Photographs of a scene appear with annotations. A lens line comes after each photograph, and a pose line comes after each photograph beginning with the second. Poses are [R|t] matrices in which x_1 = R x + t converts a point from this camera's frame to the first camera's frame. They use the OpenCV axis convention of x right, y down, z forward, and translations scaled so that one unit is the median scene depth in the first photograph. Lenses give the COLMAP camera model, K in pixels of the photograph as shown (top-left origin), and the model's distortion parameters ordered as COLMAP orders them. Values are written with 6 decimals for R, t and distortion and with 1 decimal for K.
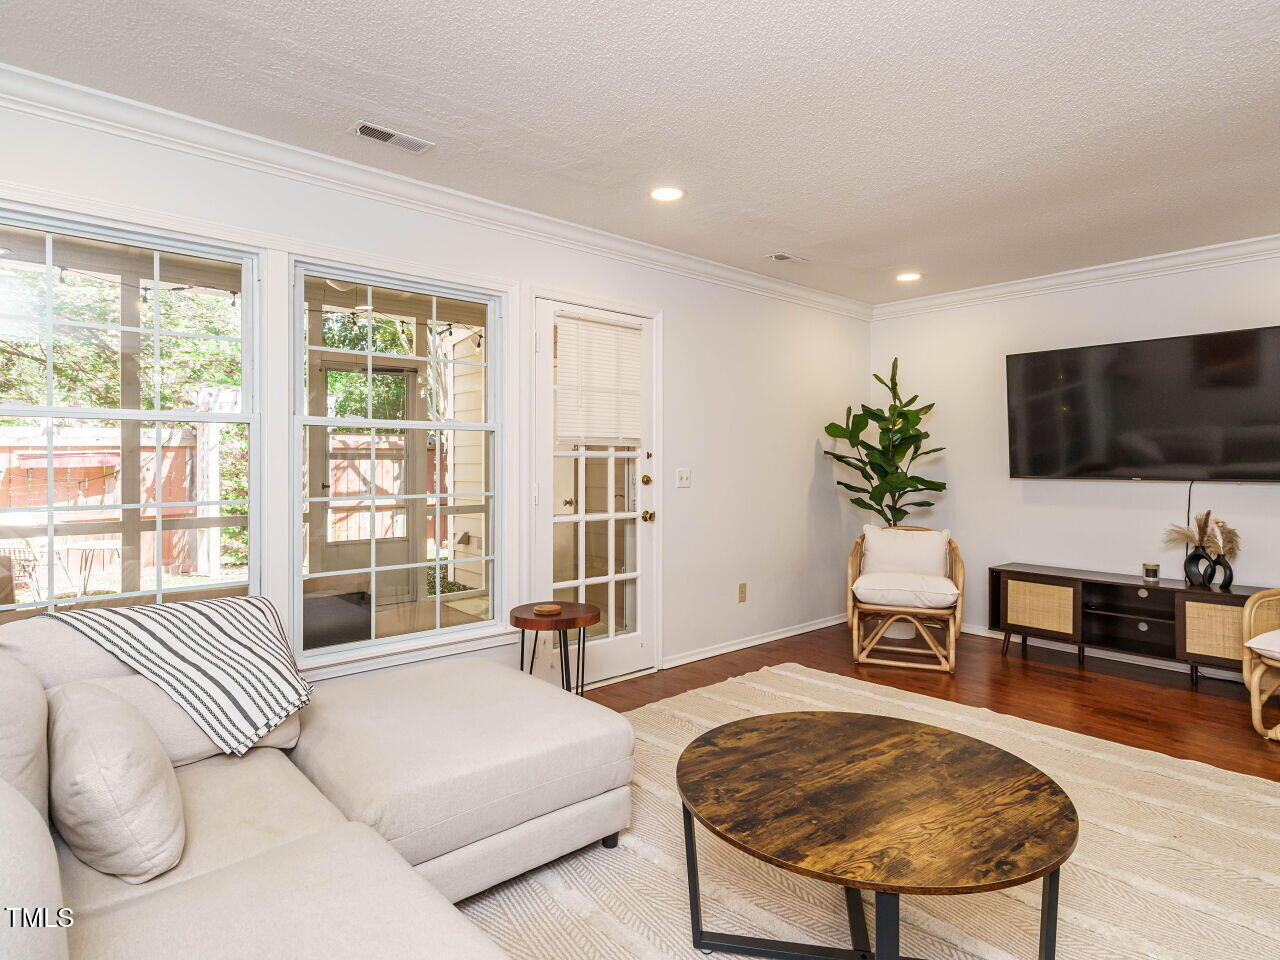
lens RADIAL K [[740.1, 0, 638.2], [0, 740.1, 469.2], [0, 0, 1]] dist [0.000192, -0.000065]
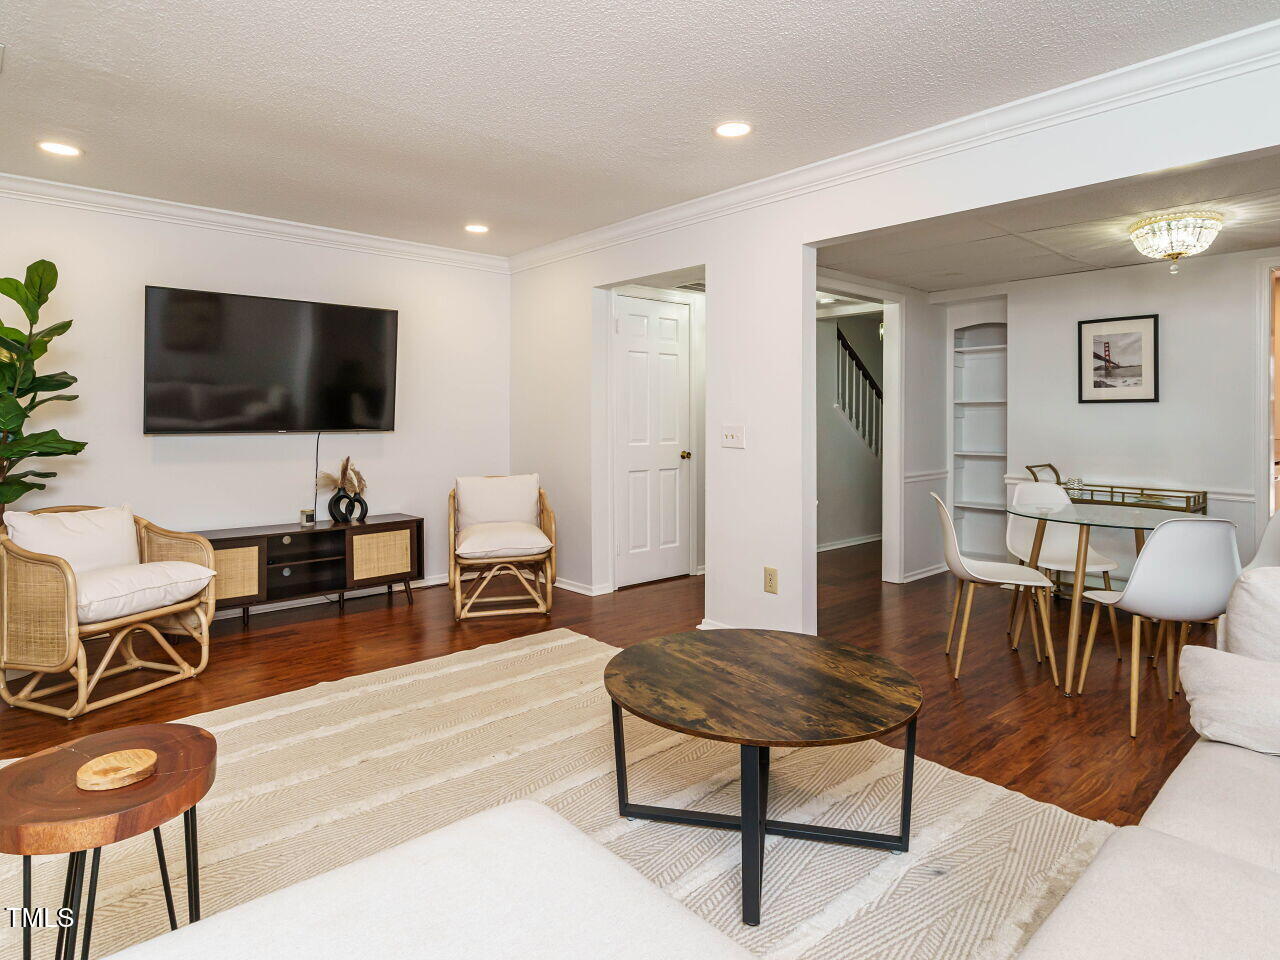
lens RADIAL K [[740.1, 0, 653.3], [0, 740.1, 424.3], [0, 0, 1]] dist [0.000192, -0.000065]
pose [[-0.012836, -0.010697, 0.999860, -0.417395], [0.010126, 0.999890, 0.010827, -0.003289], [-0.999866, 0.010264, -0.012726, 0.548001]]
